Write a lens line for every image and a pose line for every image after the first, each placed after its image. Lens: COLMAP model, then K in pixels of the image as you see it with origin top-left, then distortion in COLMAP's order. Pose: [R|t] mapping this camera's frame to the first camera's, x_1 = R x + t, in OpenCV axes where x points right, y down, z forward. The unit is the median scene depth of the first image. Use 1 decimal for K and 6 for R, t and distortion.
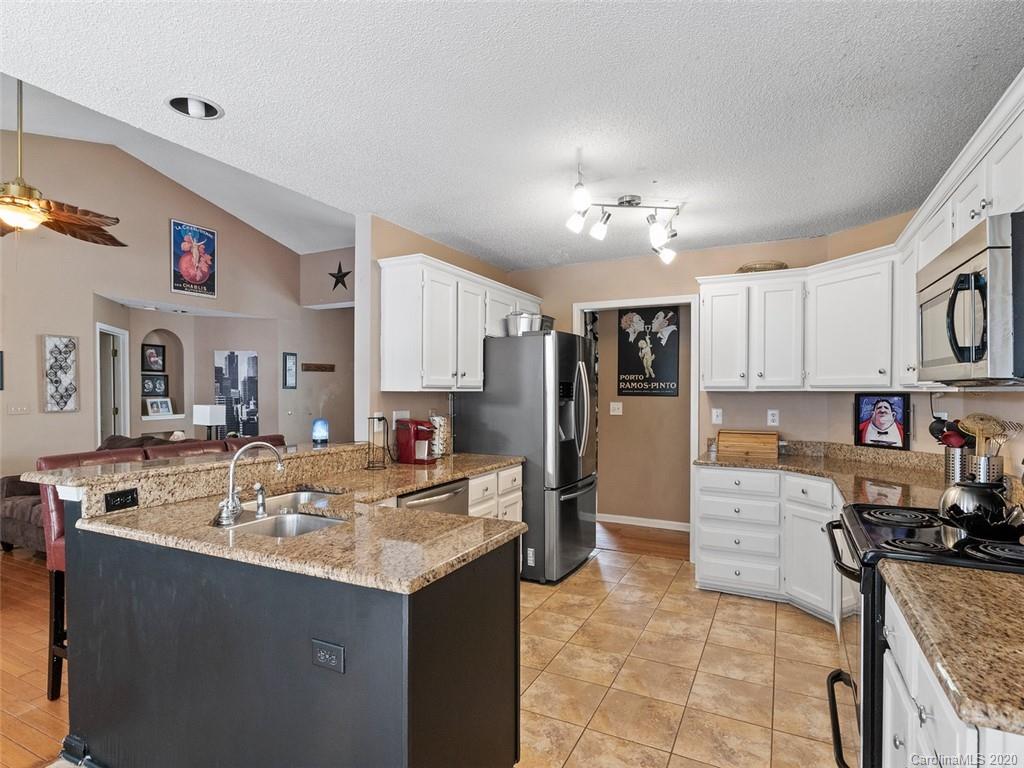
lens RADIAL K [[543.1, 0, 507.5], [0, 543.1, 392.9], [0, 0, 1]] dist [-0.000767, 0.000124]
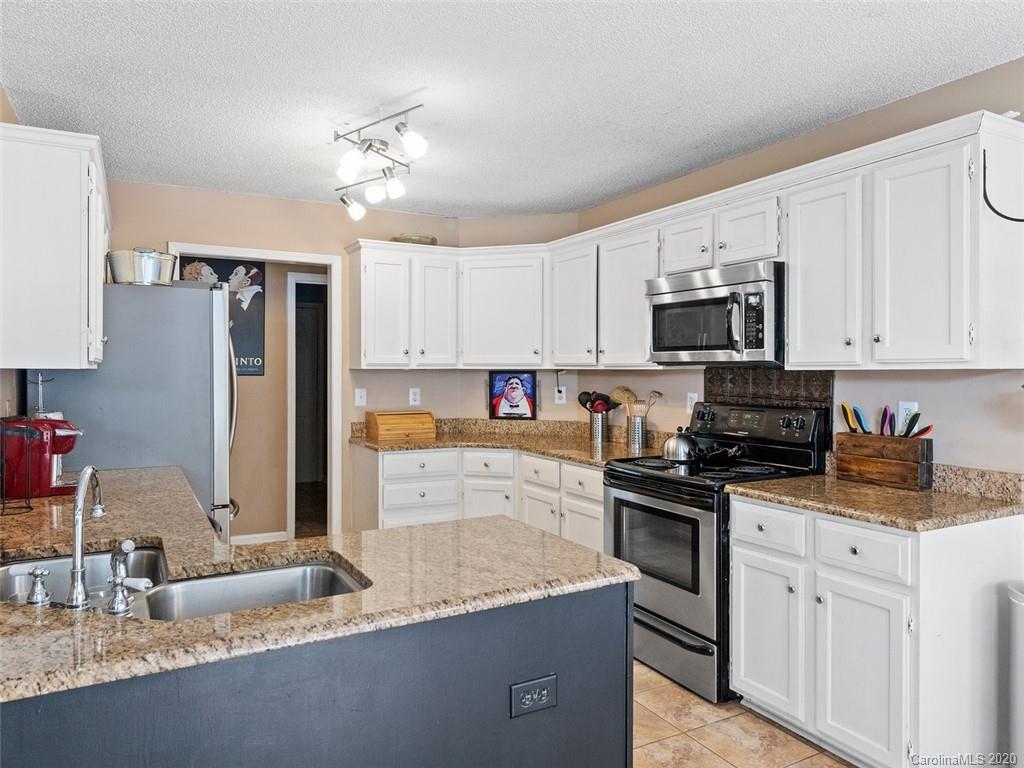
lens RADIAL K [[700.0, 0, 511.4], [0, 700.0, 378.0], [0, 0, 1]] dist [0.003941, 0.001086]
pose [[0.564590, -0.010660, 0.825303, -0.491025], [0.001978, 0.999931, 0.011562, -0.001287], [-0.825369, -0.004896, 0.564572, 0.177718]]
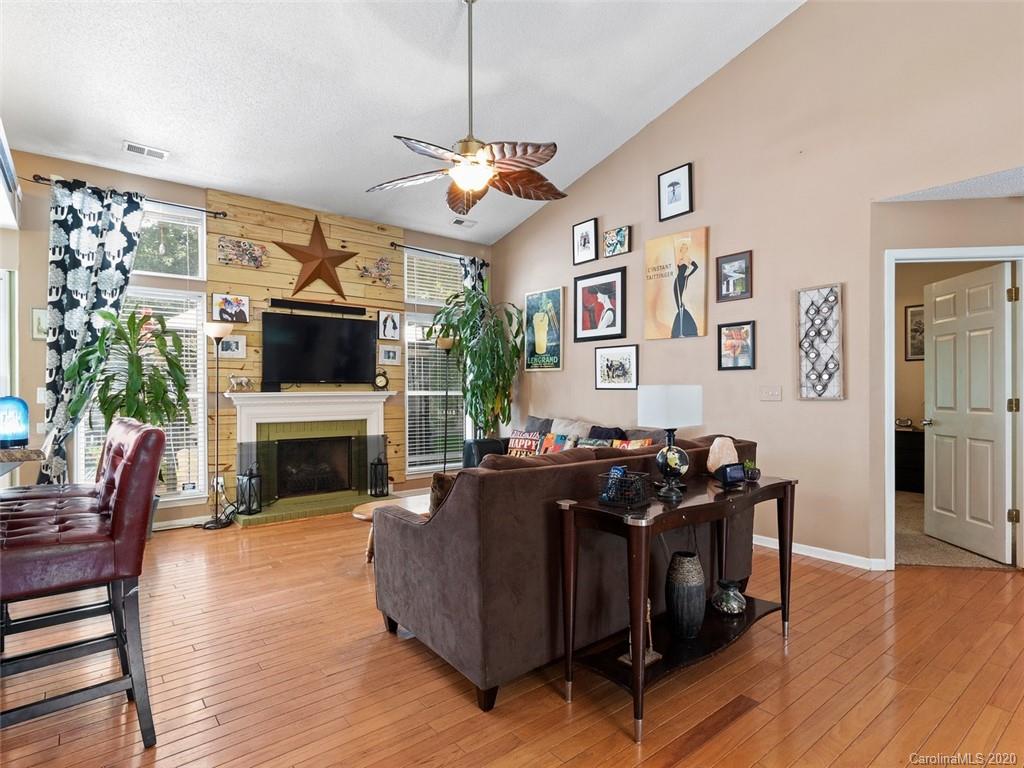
lens RADIAL K [[543.1, 0, 507.5], [0, 543.1, 392.9], [0, 0, 1]] dist [-0.000767, 0.000124]
pose [[-0.418066, 0.002400, -0.908414, -0.091048], [-0.002109, 0.999991, 0.003612, 0.040033], [0.908414, 0.003426, -0.418057, 1.510873]]
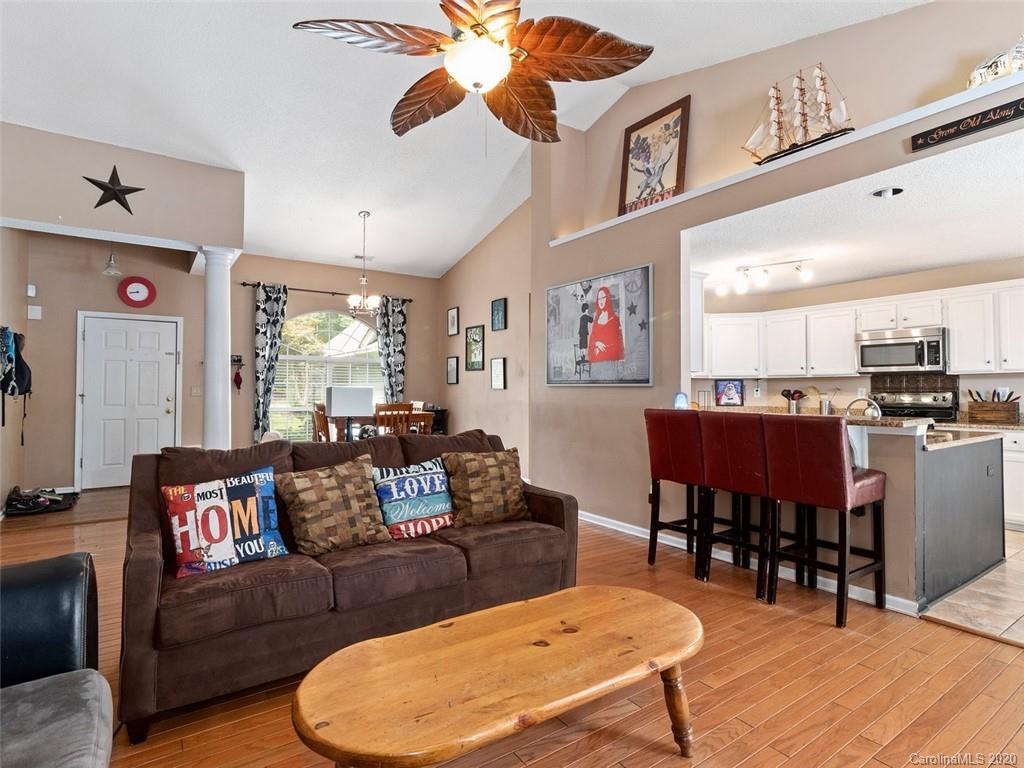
lens RADIAL K [[536.1, 0, 514.0], [0, 536.1, 384.7], [0, 0, 1]] dist [0.000246, 0.000198]
pose [[0.477778, 0.011508, 0.878405, -1.465354], [0.002817, 0.999889, -0.014631, 0.045490], [-0.878476, 0.009465, 0.477692, 0.715900]]
